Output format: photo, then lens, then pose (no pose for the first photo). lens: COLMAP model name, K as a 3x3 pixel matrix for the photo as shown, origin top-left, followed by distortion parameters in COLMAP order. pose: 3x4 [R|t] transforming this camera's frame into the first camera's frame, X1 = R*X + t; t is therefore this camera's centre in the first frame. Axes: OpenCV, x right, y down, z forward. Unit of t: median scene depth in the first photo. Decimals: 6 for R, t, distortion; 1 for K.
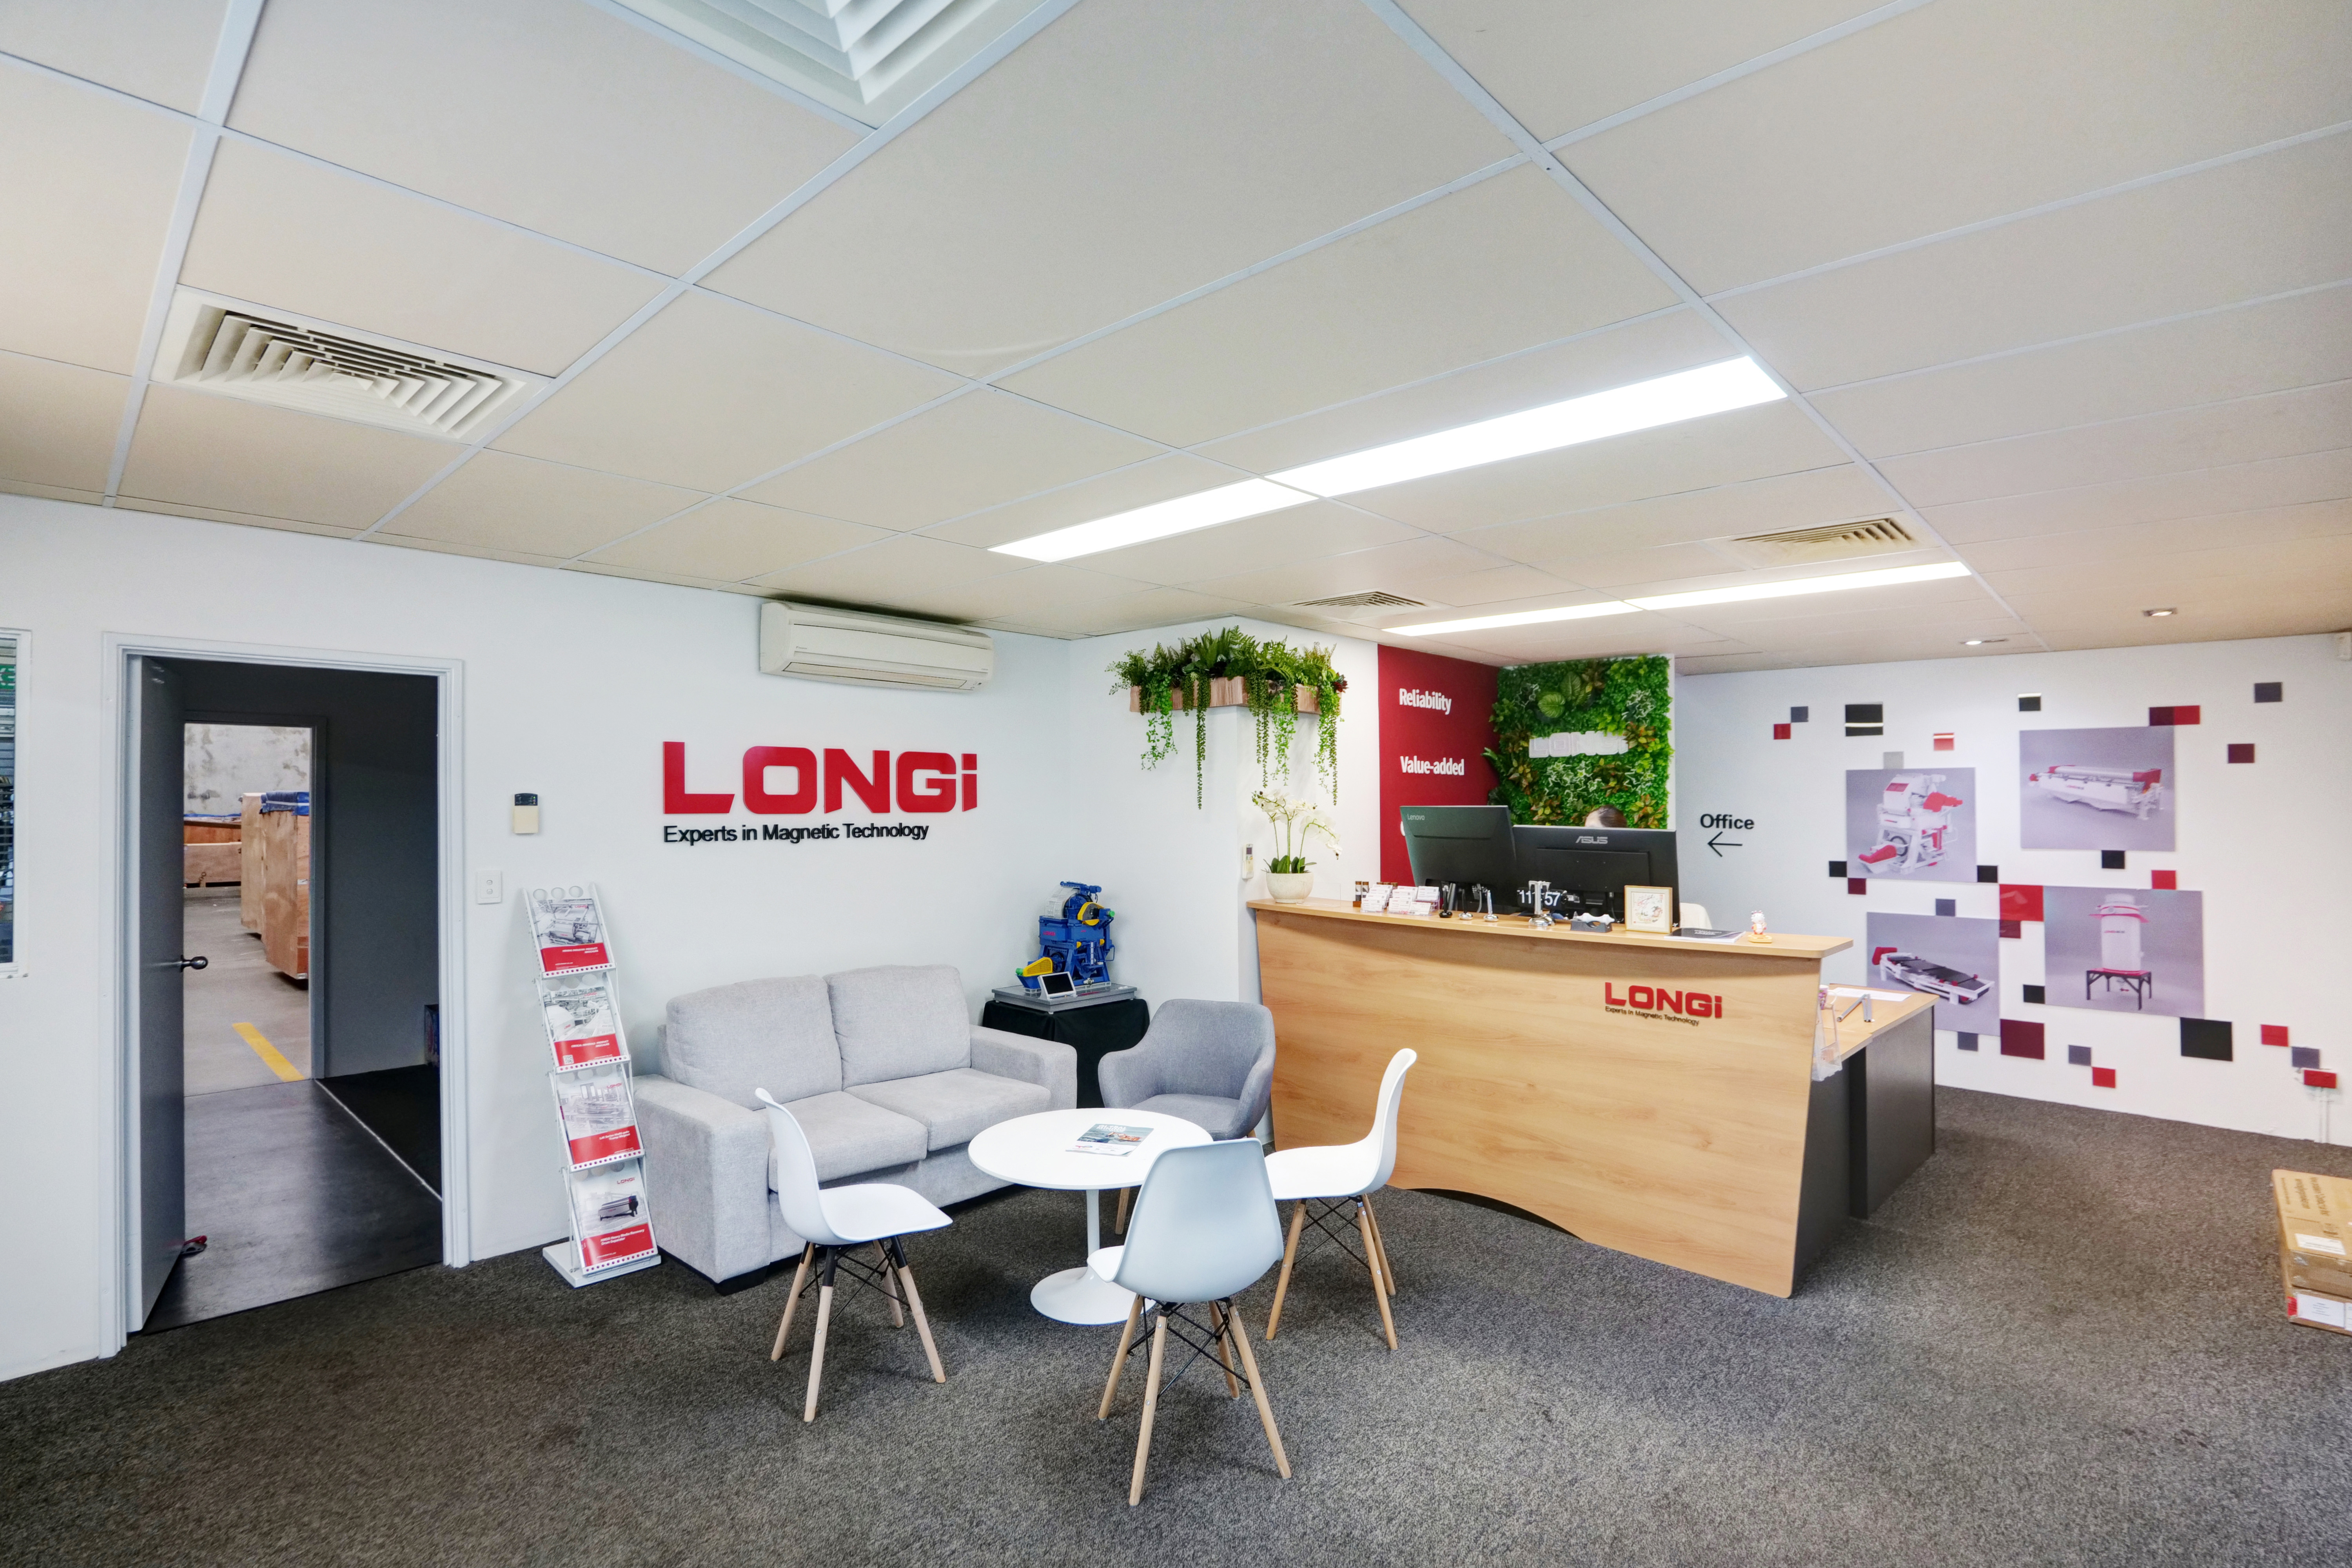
lens RADIAL K [[1108.4, 0, 1172.7], [0, 1108.4, 793.4], [0, 0, 1]] dist [-0.031016, 0.011119]
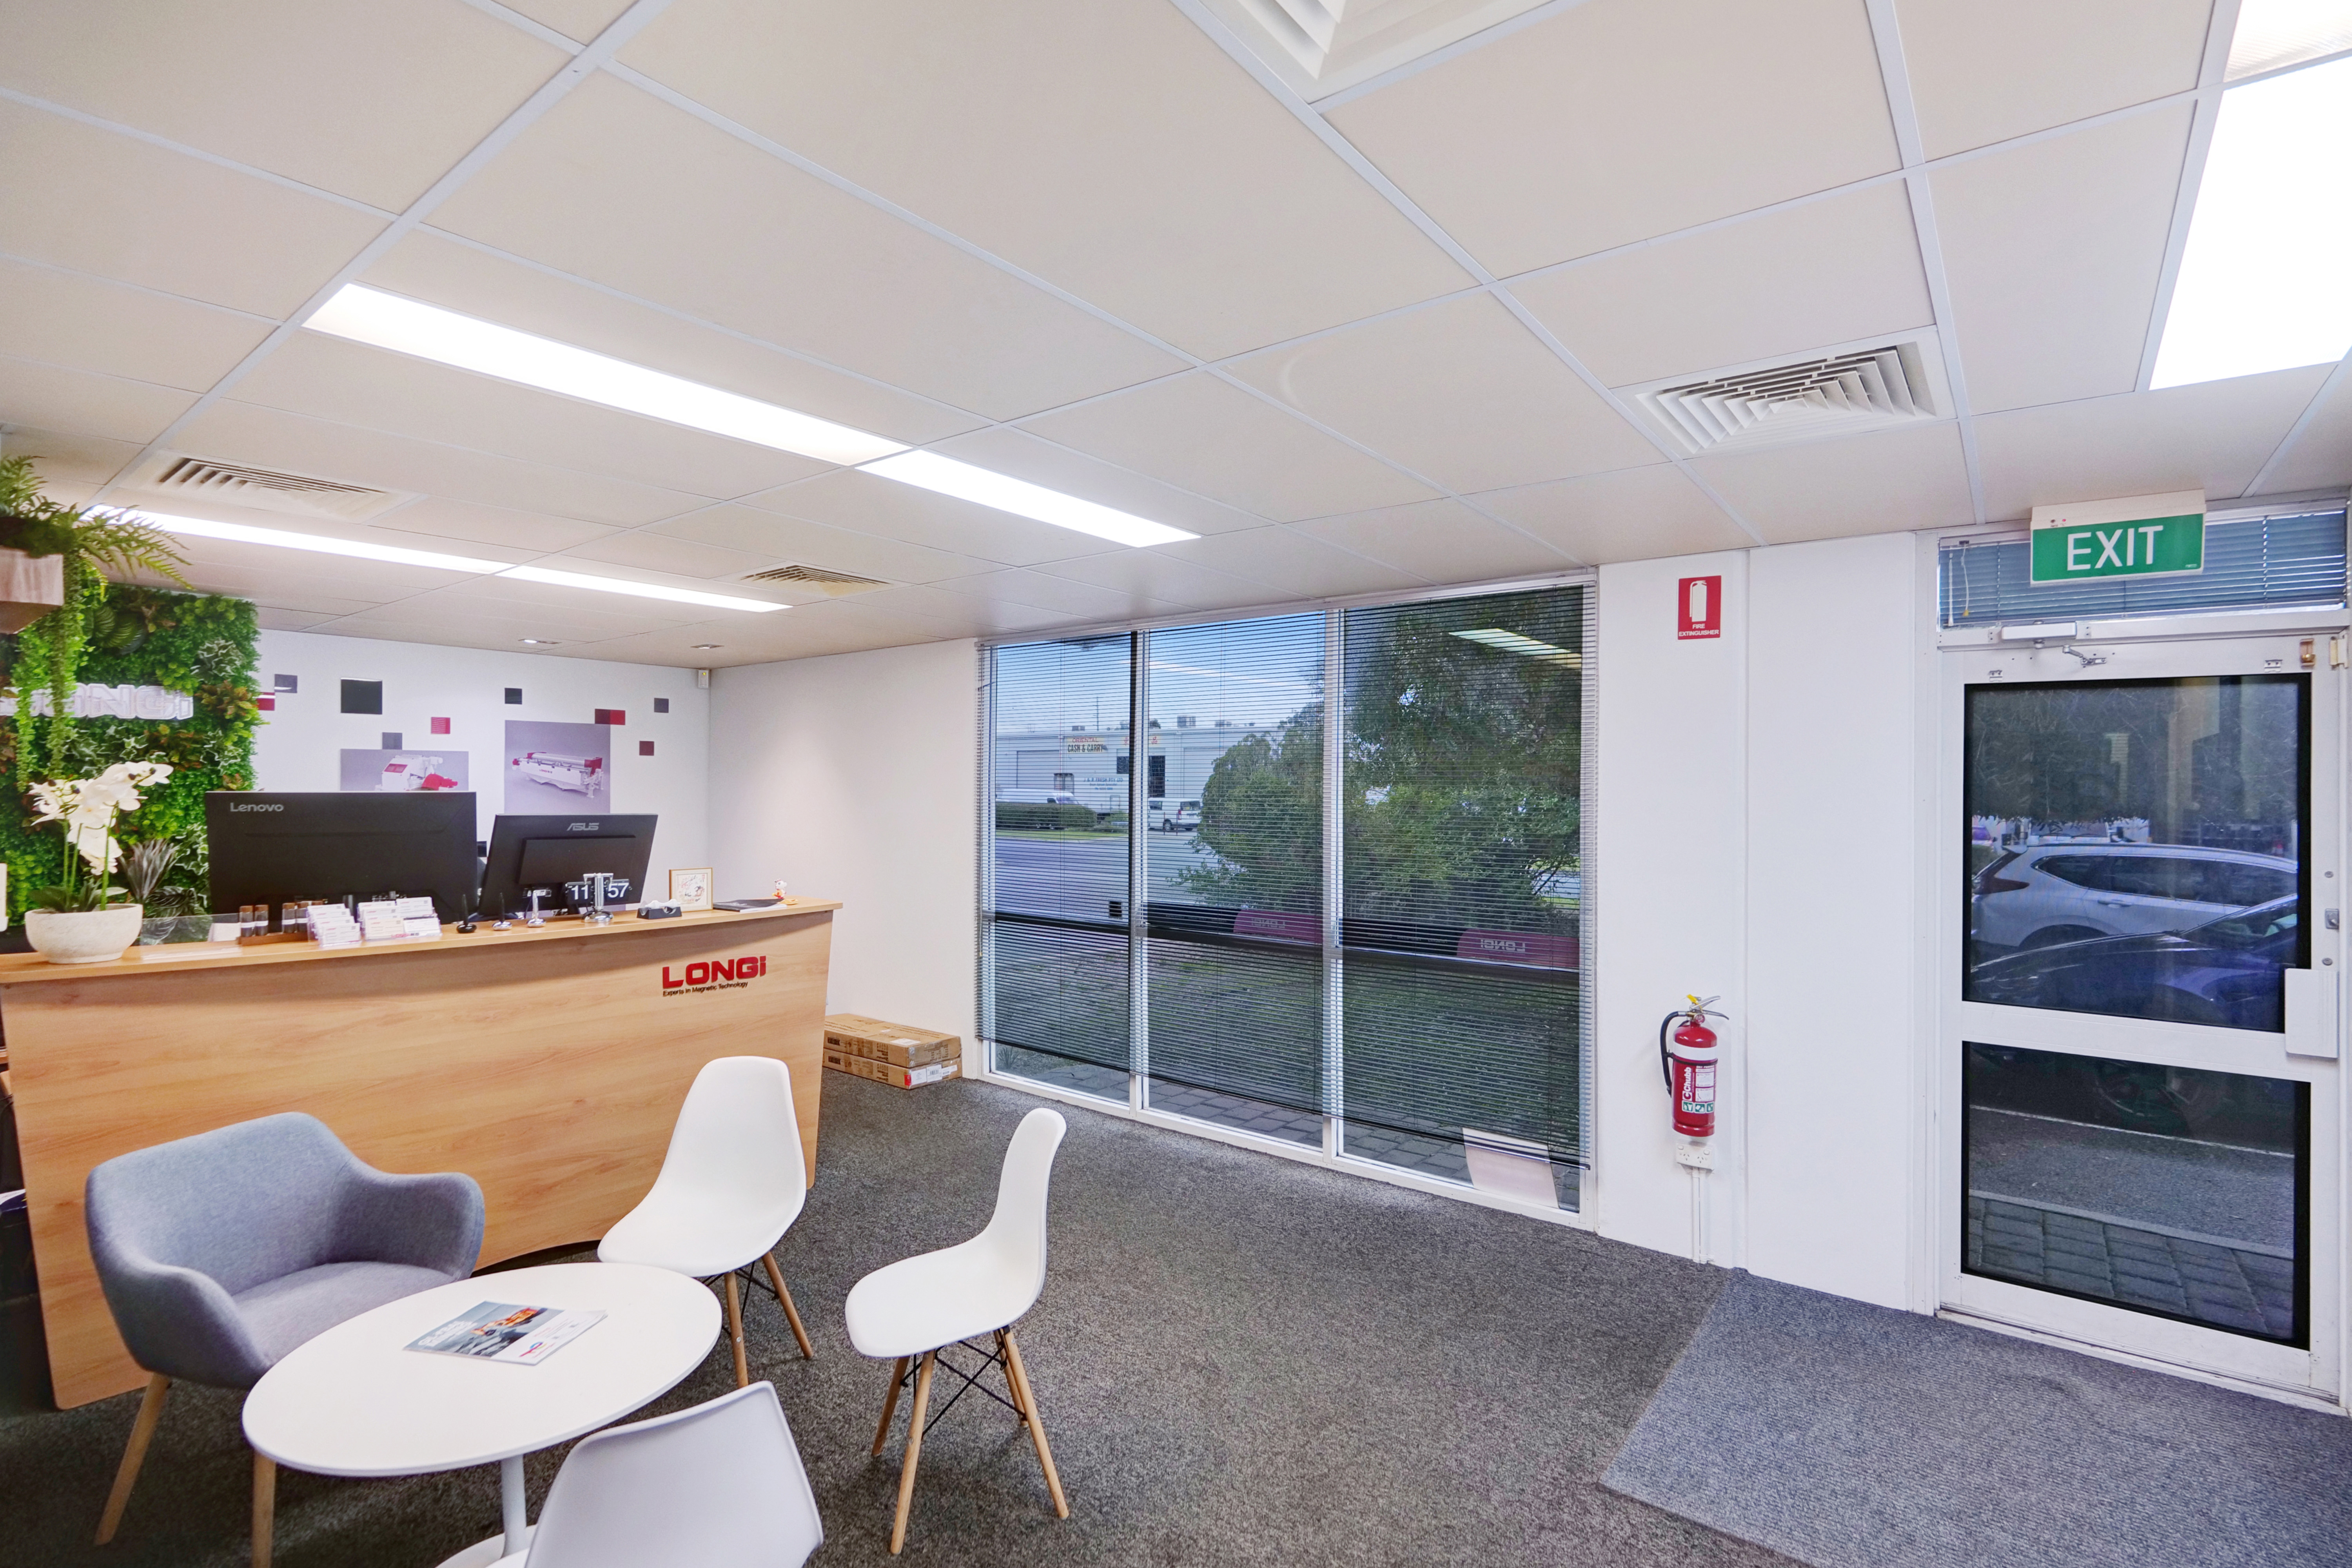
lens RADIAL K [[1119.0, 0, 1170.3], [0, 1119.0, 780.0], [0, 0, 1]] dist [-0.022634, 0.005462]
pose [[-0.082354, 0.002065, 0.996601, -0.627656], [-0.012790, 0.999913, -0.003129, -0.000927], [-0.996521, -0.013004, -0.082320, 0.605809]]
